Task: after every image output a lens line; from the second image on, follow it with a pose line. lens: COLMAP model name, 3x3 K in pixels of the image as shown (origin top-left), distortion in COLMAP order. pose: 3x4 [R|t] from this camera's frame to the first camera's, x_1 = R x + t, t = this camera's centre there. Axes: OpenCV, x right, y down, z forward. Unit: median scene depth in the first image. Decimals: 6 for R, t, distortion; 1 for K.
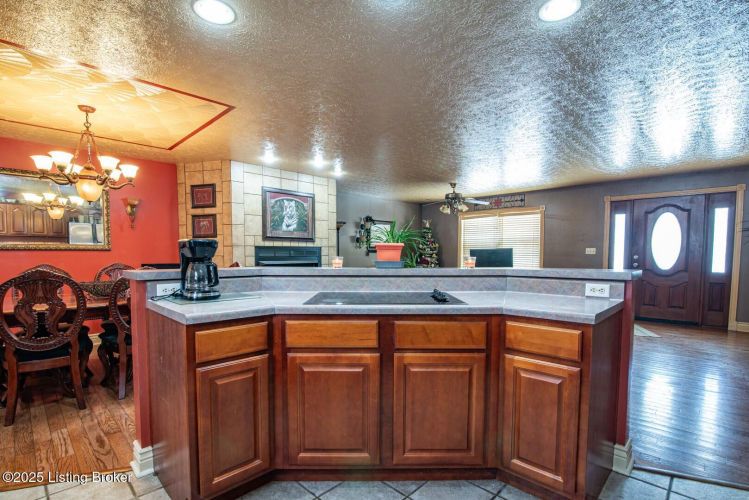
lens RADIAL K [[355.3, 0, 376.7], [0, 355.3, 272.4], [0, 0, 1]] dist [-0.001204, -0.000183]
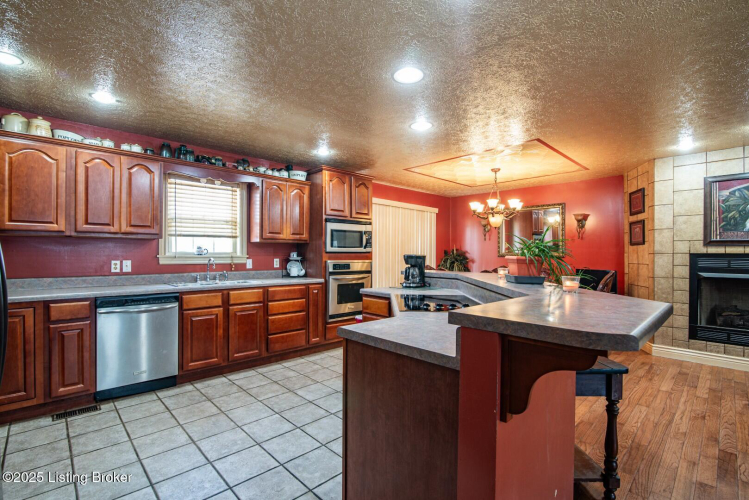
lens RADIAL K [[345.1, 0, 374.5], [0, 345.1, 253.4], [0, 0, 1]] dist [-0.017542, 0.000674]
pose [[-0.011826, -0.000282, -0.999930, 0.409933], [-0.061068, 0.998134, 0.000441, -0.027928], [0.998064, 0.061069, -0.011822, 0.269839]]
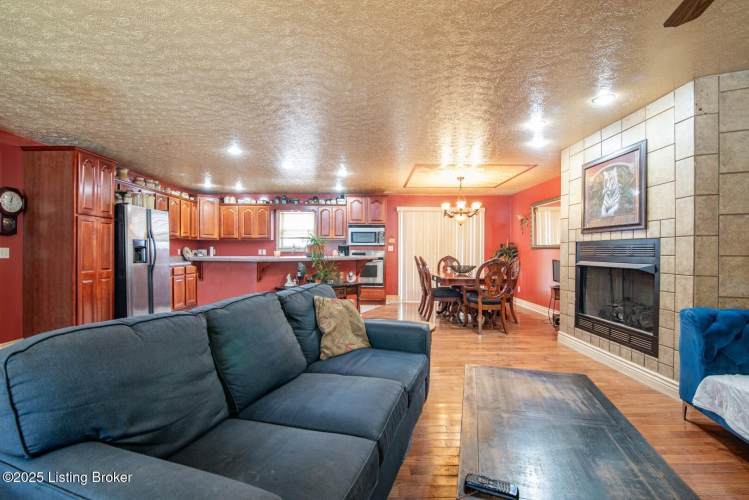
lens RADIAL K [[352.6, 0, 380.3], [0, 352.6, 251.4], [0, 0, 1]] dist [-0.002113, -0.000028]
pose [[-0.701192, -0.002798, -0.712967, 0.508382], [-0.044880, 0.998182, 0.040222, -0.059534], [0.711558, 0.060201, -0.700043, 1.157820]]
